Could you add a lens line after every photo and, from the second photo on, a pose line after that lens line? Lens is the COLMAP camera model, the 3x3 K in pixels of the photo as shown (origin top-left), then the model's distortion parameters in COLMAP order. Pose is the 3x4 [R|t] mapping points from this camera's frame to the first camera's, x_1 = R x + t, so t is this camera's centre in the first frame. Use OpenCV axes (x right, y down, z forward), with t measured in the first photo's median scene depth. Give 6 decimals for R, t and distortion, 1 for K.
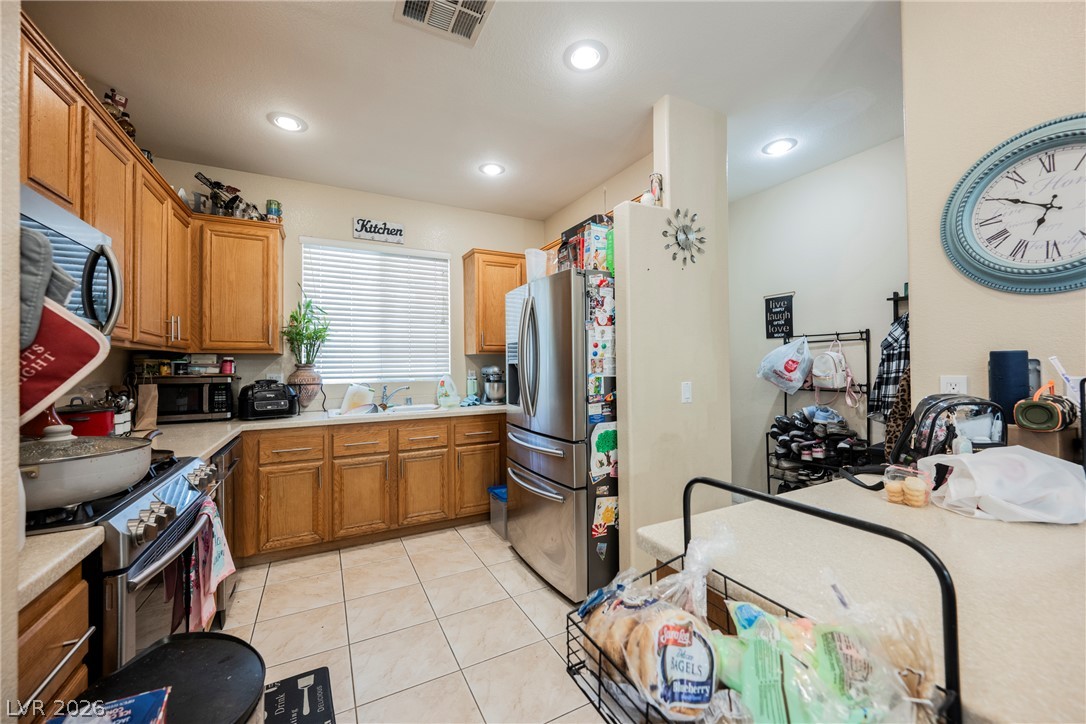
lens RADIAL K [[422.1, 0, 544.5], [0, 422.1, 360.1], [0, 0, 1]] dist [-0.000905, -0.000200]
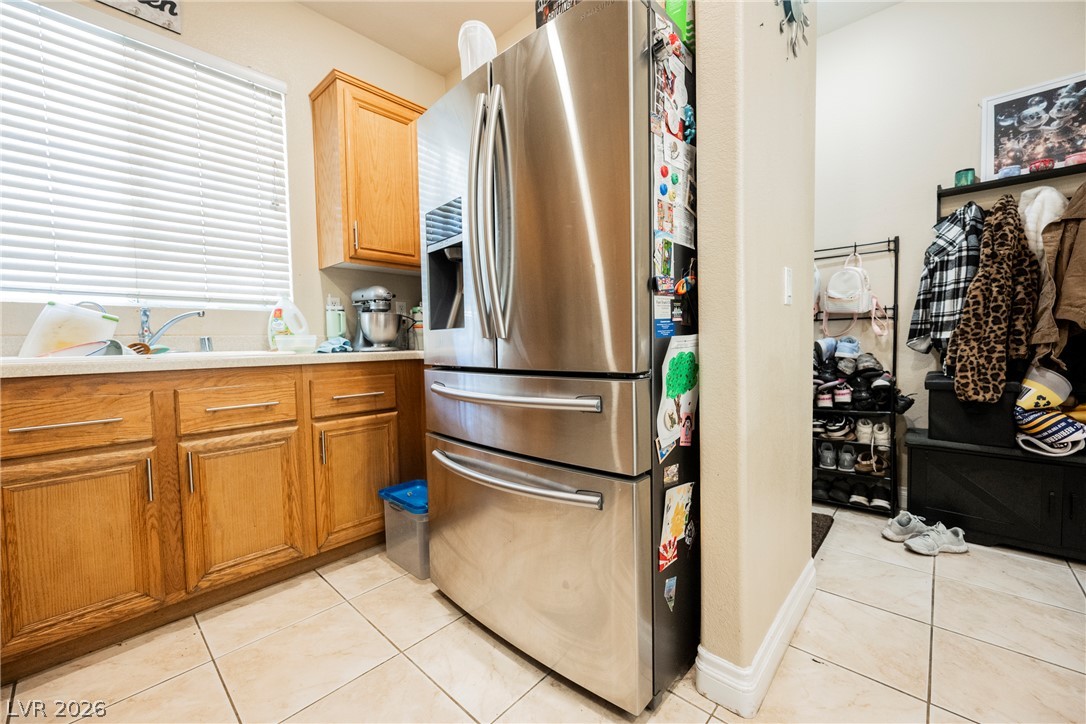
lens RADIAL K [[433.6, 0, 545.8], [0, 433.6, 360.9], [0, 0, 1]] dist [-0.001735, -0.000006]
pose [[0.943324, -0.021219, 0.331195, -0.132325], [0.004748, 0.998715, 0.050465, 0.118744], [-0.331840, -0.046032, 0.942212, 0.456425]]
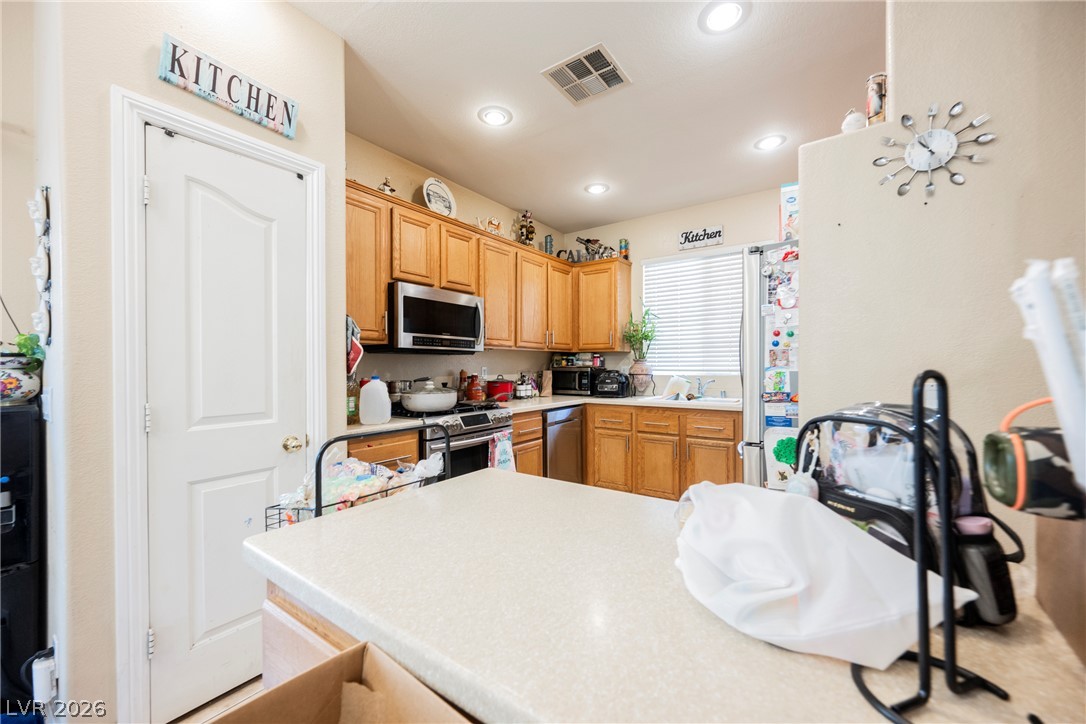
lens RADIAL K [[420.2, 0, 543.2], [0, 420.2, 366.4], [0, 0, 1]] dist [-0.000857, -0.000053]
pose [[0.453433, 0.010109, -0.891233, 0.514998], [0.009360, 0.999827, 0.016103, 0.010009], [0.891241, -0.015644, 0.453260, 0.166407]]
